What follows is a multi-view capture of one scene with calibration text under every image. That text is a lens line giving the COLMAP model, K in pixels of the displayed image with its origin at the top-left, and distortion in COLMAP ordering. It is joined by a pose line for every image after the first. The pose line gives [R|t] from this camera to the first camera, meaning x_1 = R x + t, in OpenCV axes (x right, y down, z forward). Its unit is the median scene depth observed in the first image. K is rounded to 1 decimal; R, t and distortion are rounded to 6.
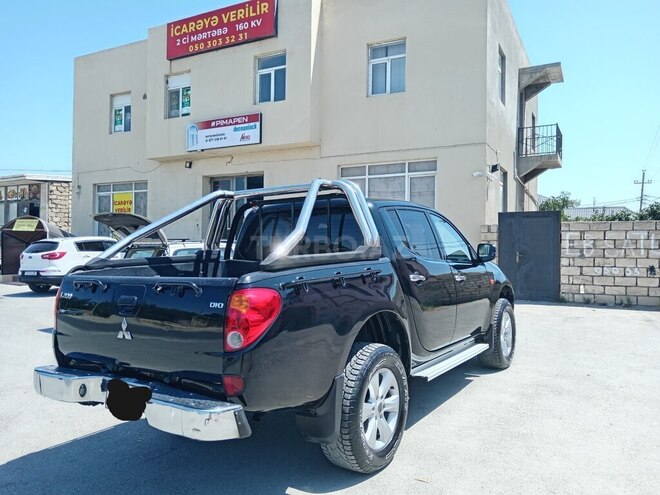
lens RADIAL K [[513.9, 0, 335.0], [0, 513.9, 248.7], [0, 0, 1]] dist [-0.011906, 0.017615]
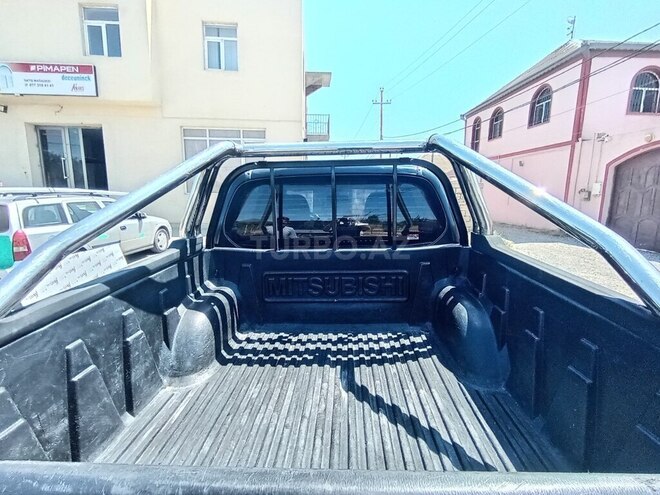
lens RADIAL K [[317.3, 0, 337.7], [0, 317.3, 245.4], [0, 0, 1]] dist [-0.000027, 0.000299]
pose [[0.859573, -0.075338, 0.505429, -0.071706], [-0.009173, 0.986639, 0.162665, -0.012523], [-0.510931, -0.144459, 0.847397, 0.144459]]
